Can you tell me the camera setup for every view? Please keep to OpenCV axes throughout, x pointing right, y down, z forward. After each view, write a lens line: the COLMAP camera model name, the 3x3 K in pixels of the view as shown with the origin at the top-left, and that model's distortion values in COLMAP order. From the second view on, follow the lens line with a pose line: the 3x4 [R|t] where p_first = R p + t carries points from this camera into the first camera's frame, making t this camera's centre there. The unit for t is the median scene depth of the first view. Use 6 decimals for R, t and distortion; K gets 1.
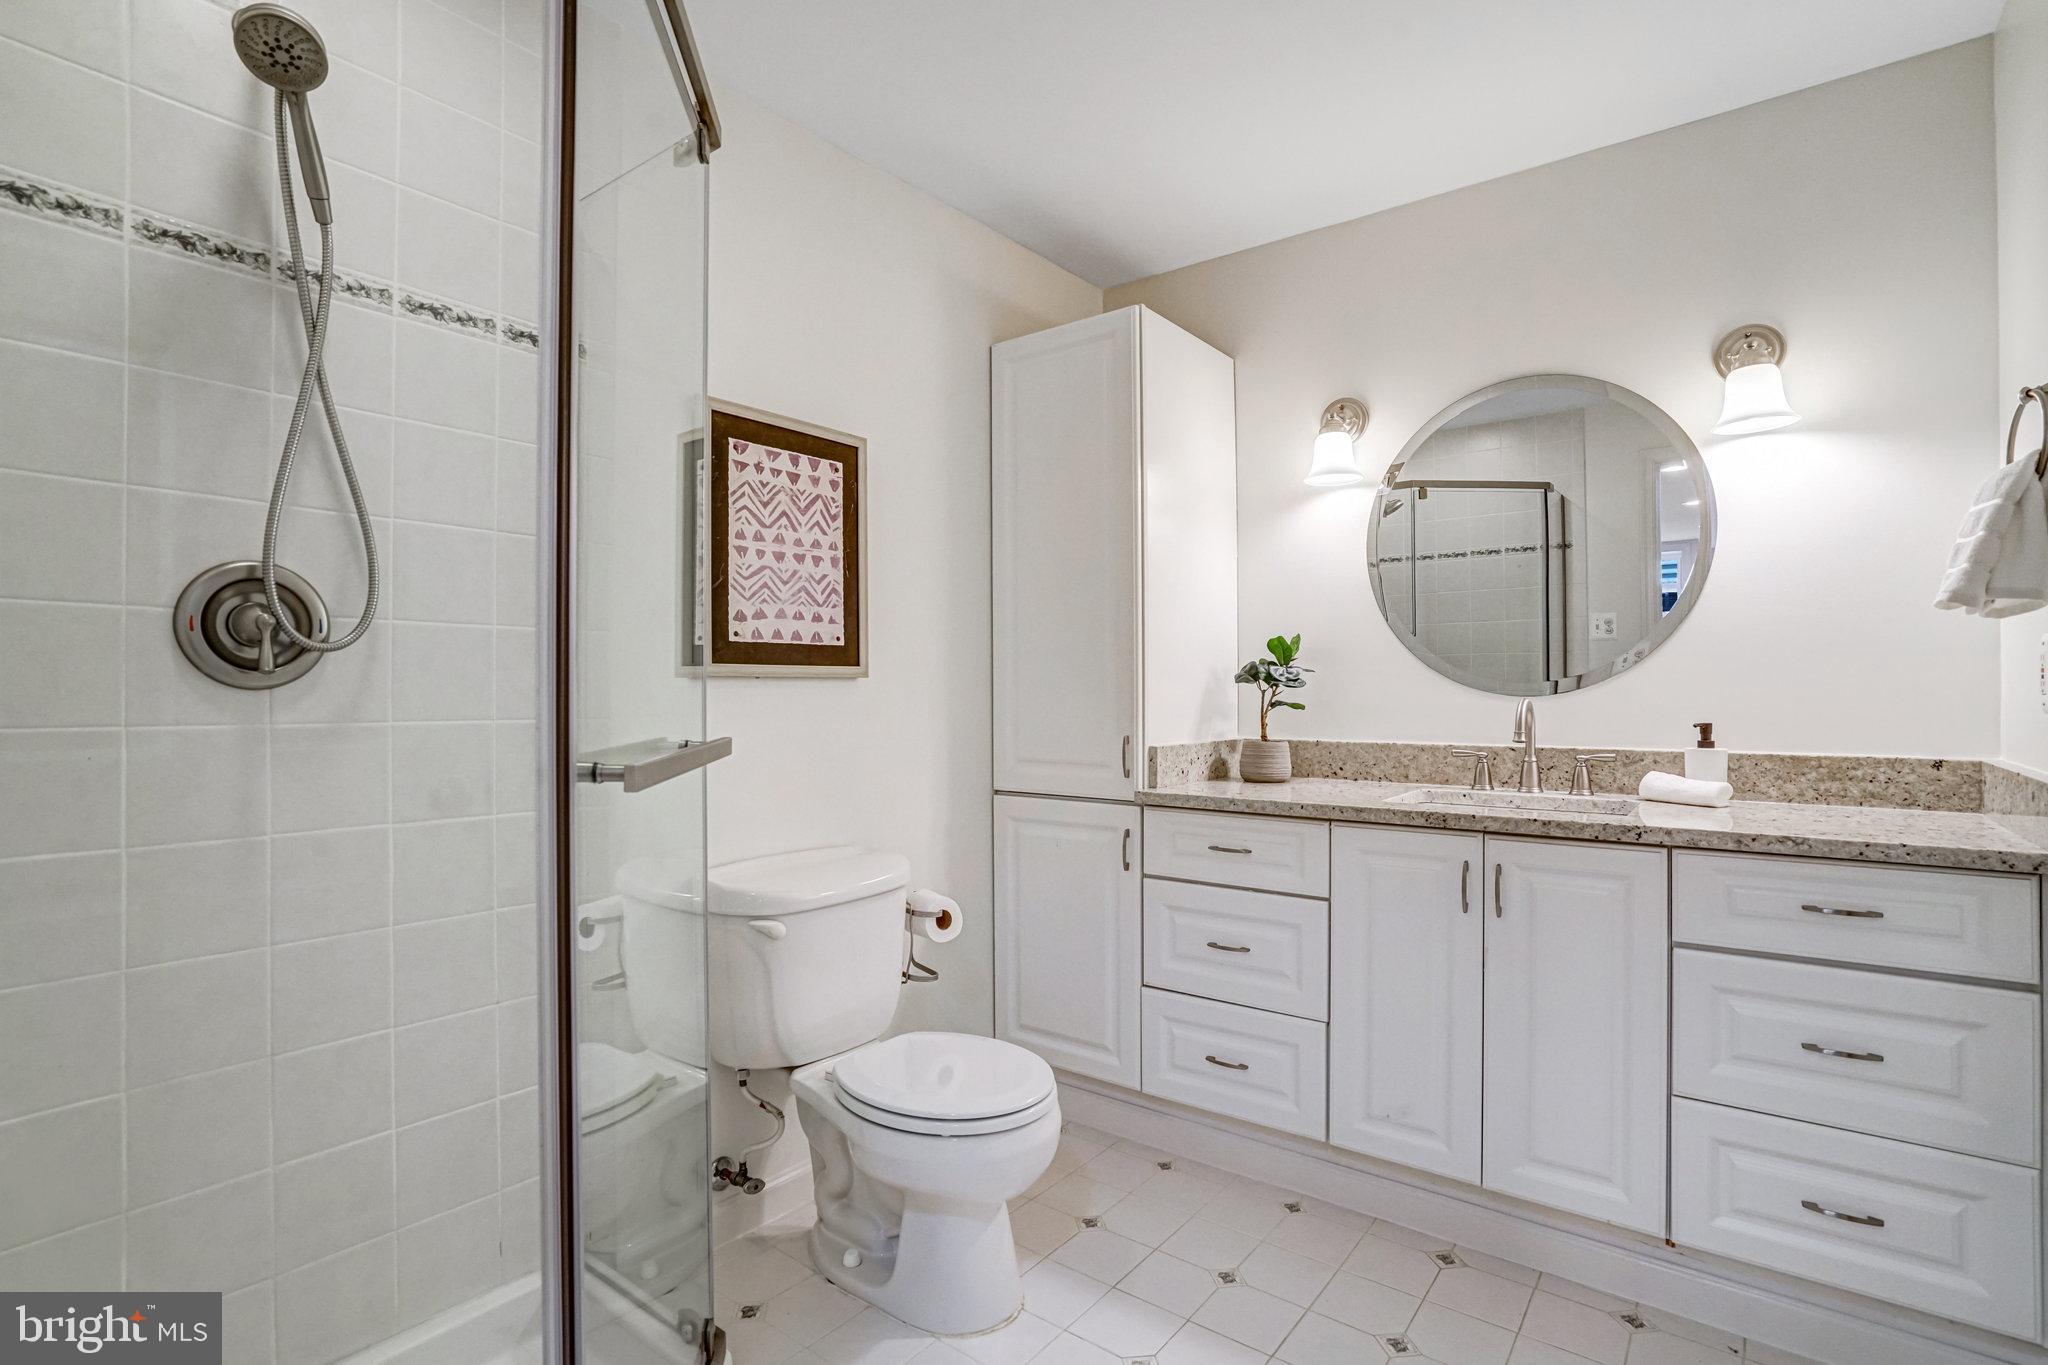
lens RADIAL K [[967.6, 0, 1007.6], [0, 967.6, 685.8], [0, 0, 1]] dist [-0.056247, 0.024897]
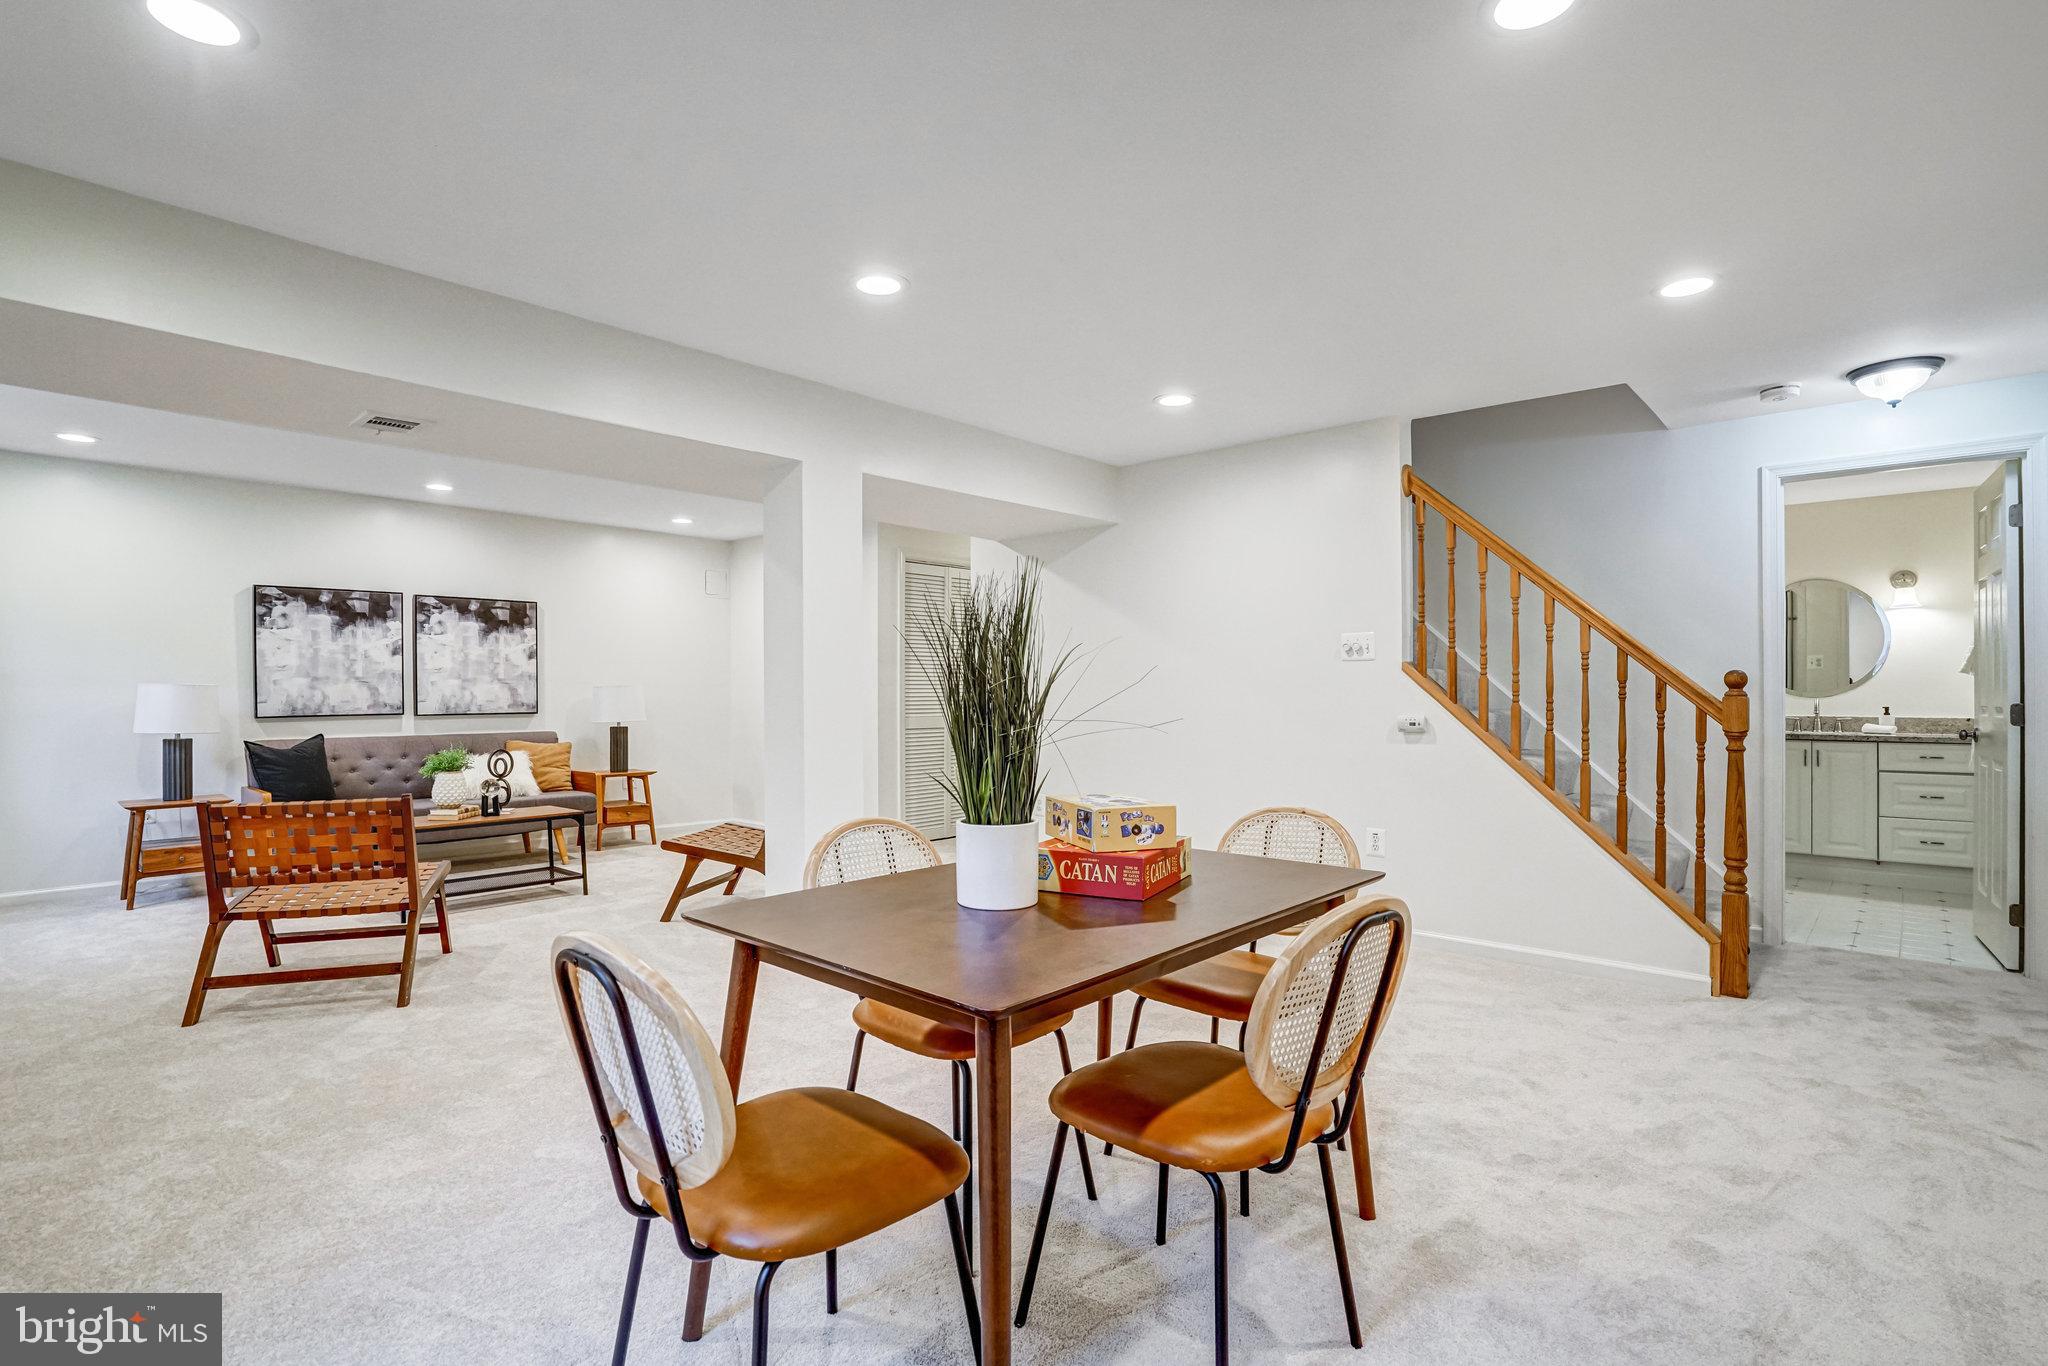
lens RADIAL K [[967.6, 0, 1007.6], [0, 967.6, 686.3], [0, 0, 1]] dist [-0.056247, 0.024897]
pose [[0.995804, 0.002194, -0.091488, -1.879890], [-0.002416, 0.999994, -0.002314, -0.012291], [0.091482, 0.002525, 0.995804, -2.360994]]
